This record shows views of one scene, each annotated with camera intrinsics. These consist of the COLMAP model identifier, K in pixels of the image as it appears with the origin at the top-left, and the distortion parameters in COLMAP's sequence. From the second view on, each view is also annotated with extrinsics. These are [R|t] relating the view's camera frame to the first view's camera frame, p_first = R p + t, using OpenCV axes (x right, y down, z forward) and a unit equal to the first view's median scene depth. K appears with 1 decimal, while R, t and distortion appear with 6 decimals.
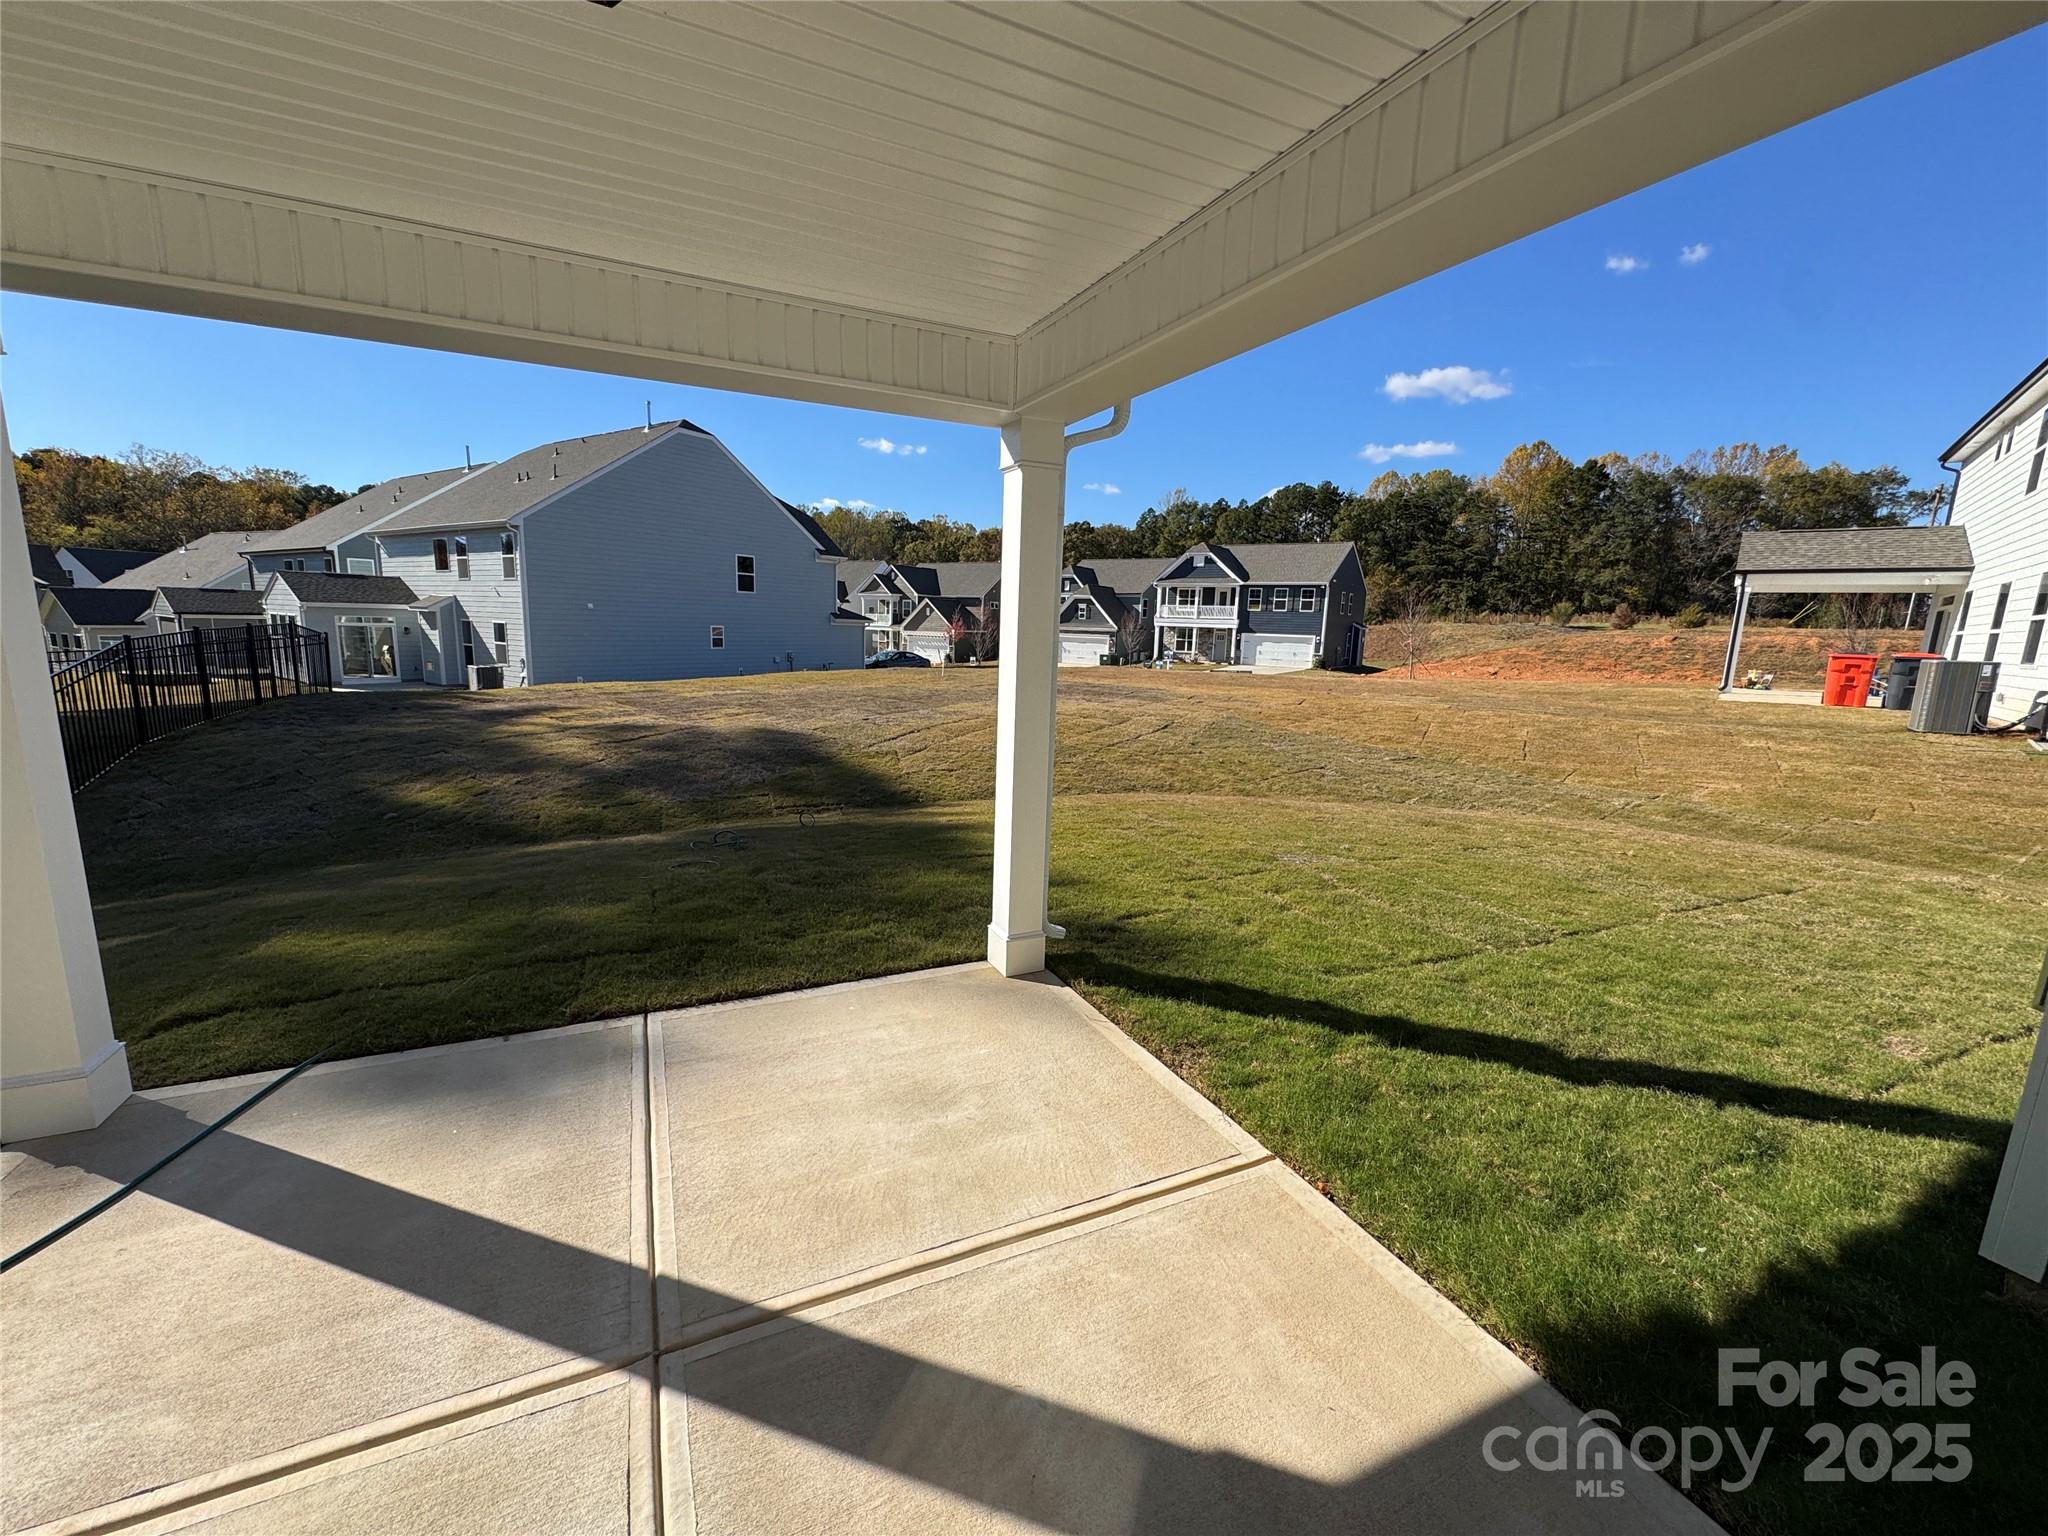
lens RADIAL K [[813.6, 0, 1008.4], [0, 813.6, 761.4], [0, 0, 1]] dist [-0.003665, 0.000508]
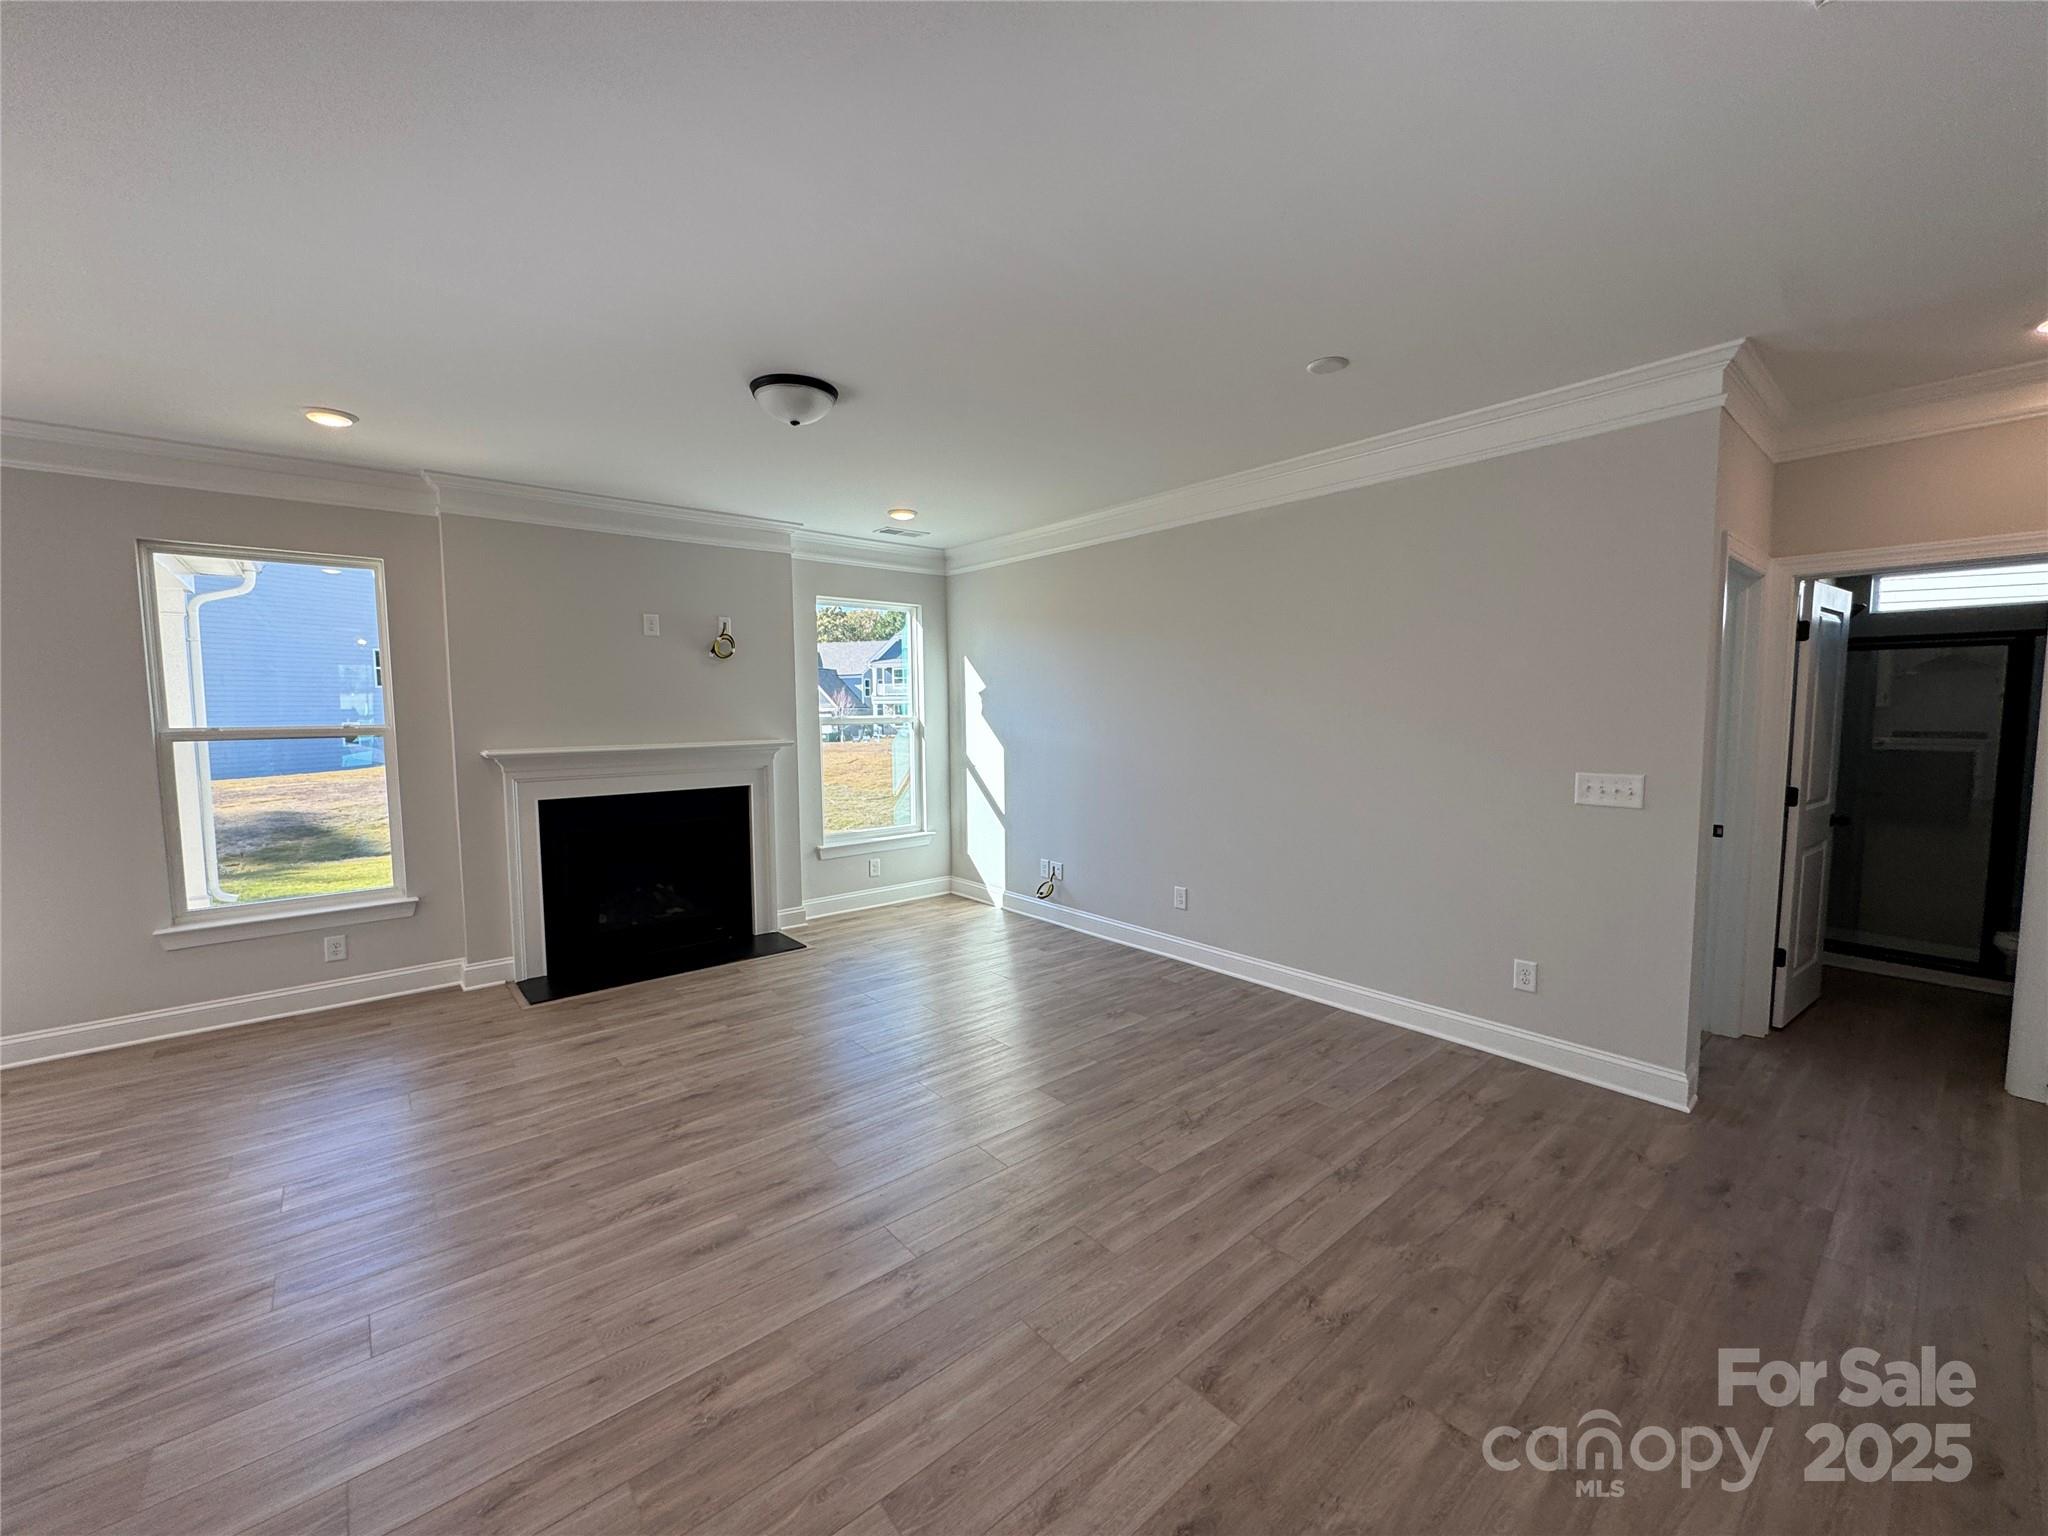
lens RADIAL K [[813.6, 0, 1023.9], [0, 813.6, 768.2], [0, 0, 1]] dist [-0.003665, 0.000508]
pose [[0.962380, -0.061104, 0.264746, 0.084731], [0.084050, 0.993542, -0.076220, 0.015460], [-0.258379, 0.095604, 0.961301, -0.069522]]
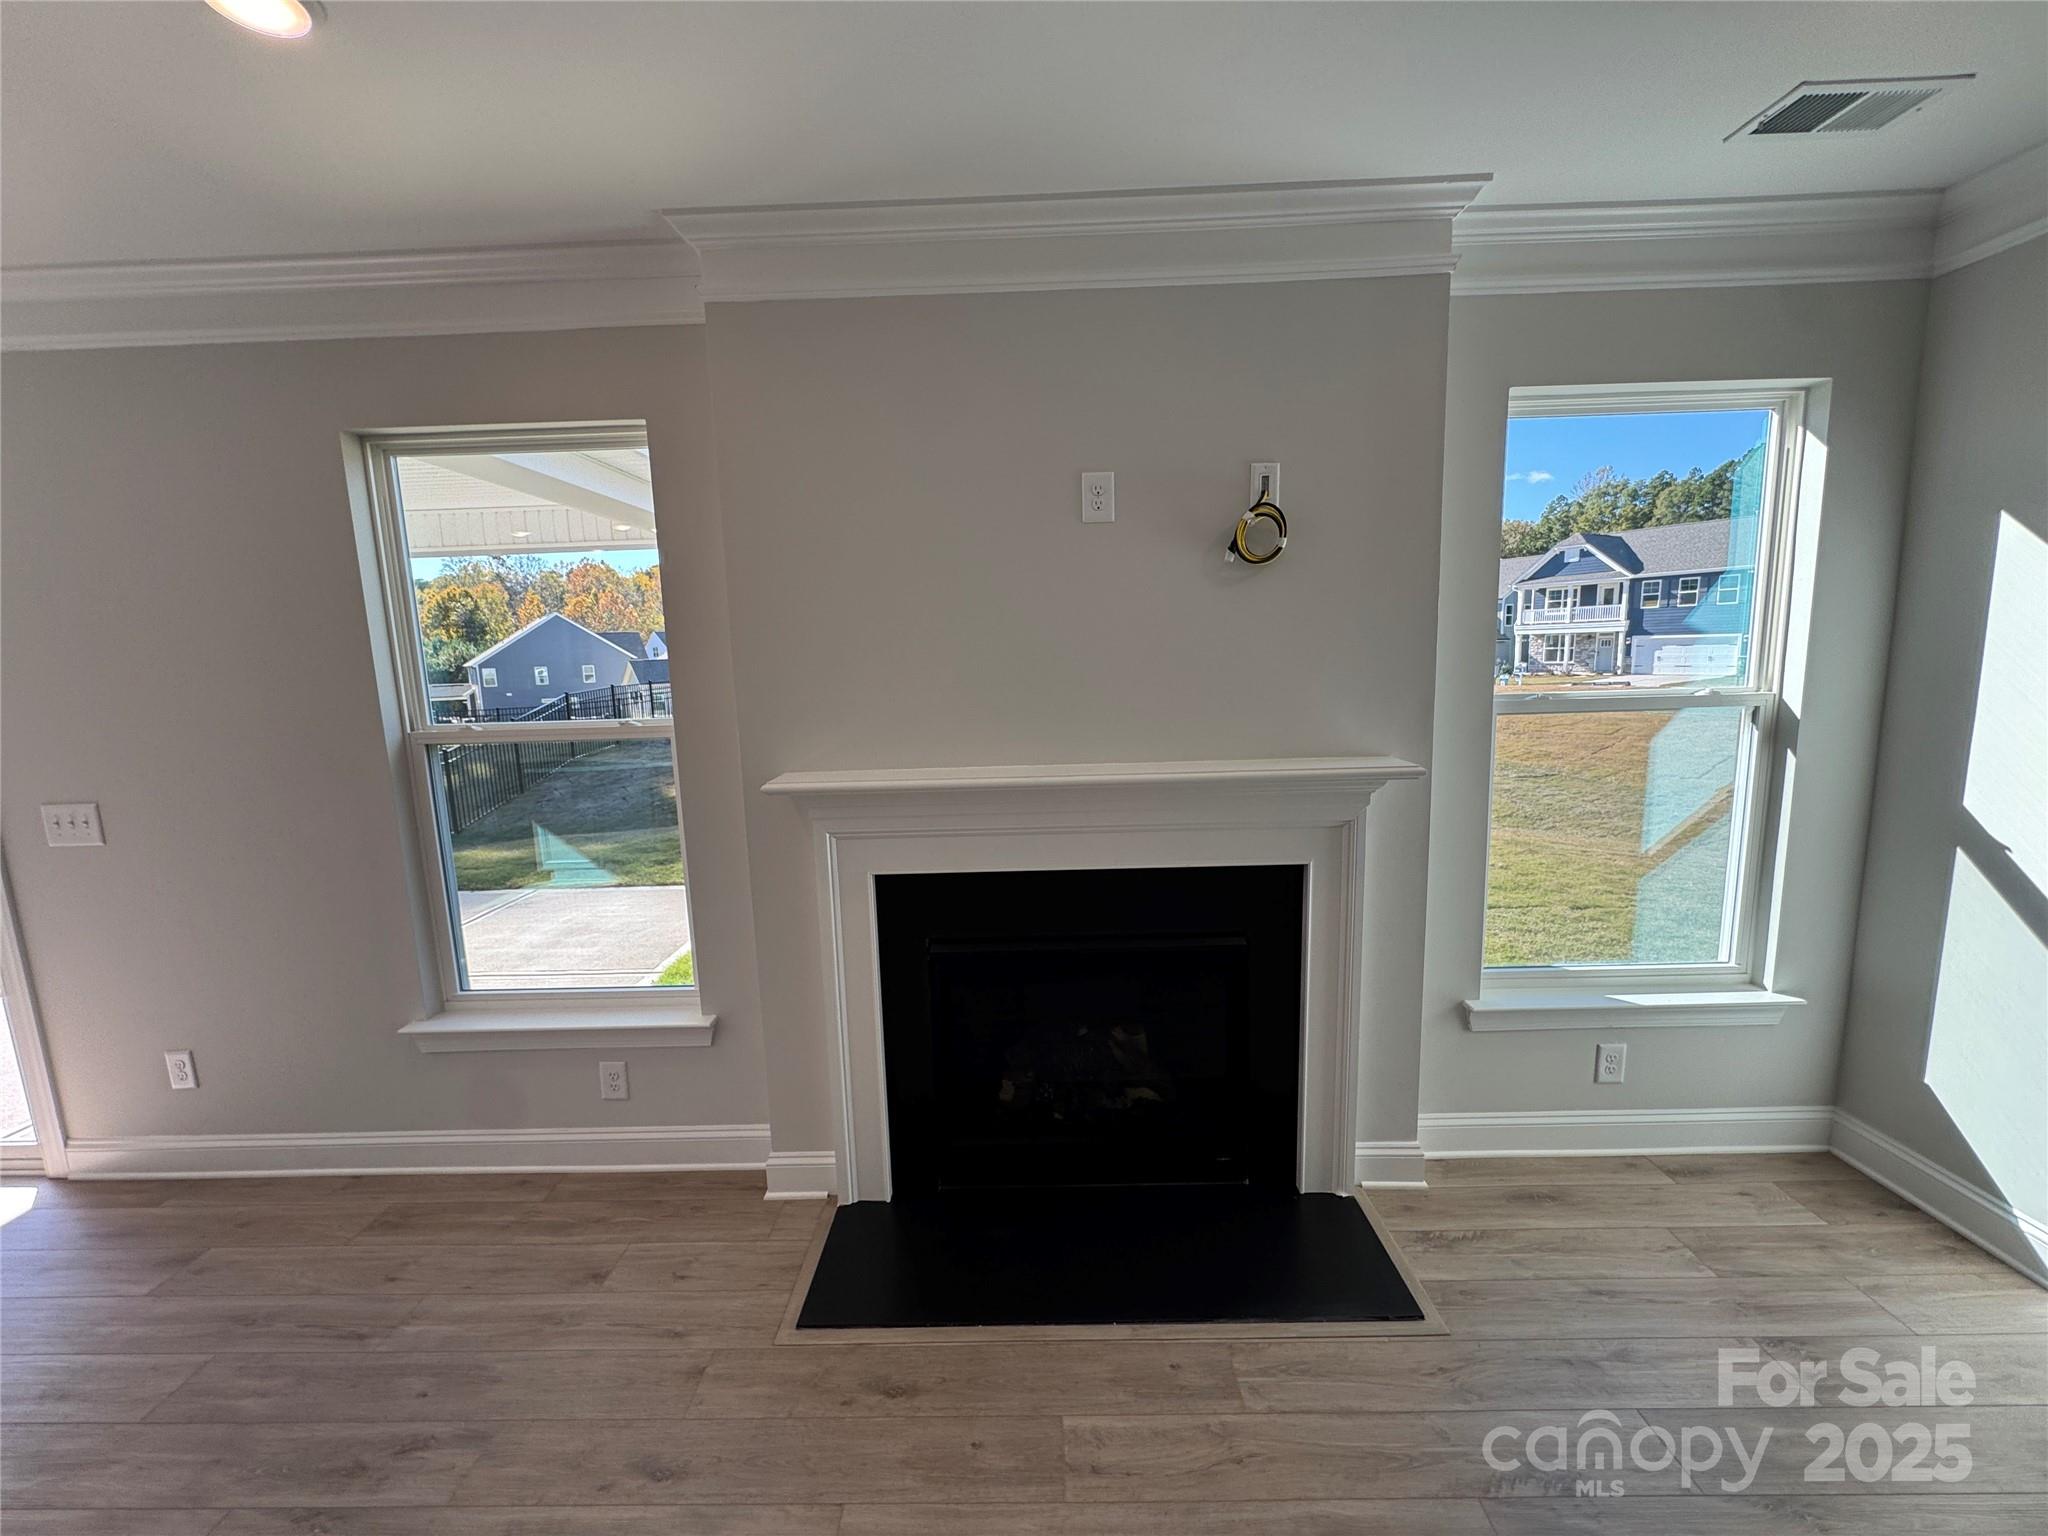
lens RADIAL K [[813.6, 0, 1022.5], [0, 813.6, 765.5], [0, 0, 1]] dist [-0.003665, 0.000508]
pose [[0.900875, 0.000759, -0.434077, 0.083683], [-0.013363, 0.999573, -0.025987, 0.003068], [0.433872, 0.029211, 0.900501, -0.008458]]
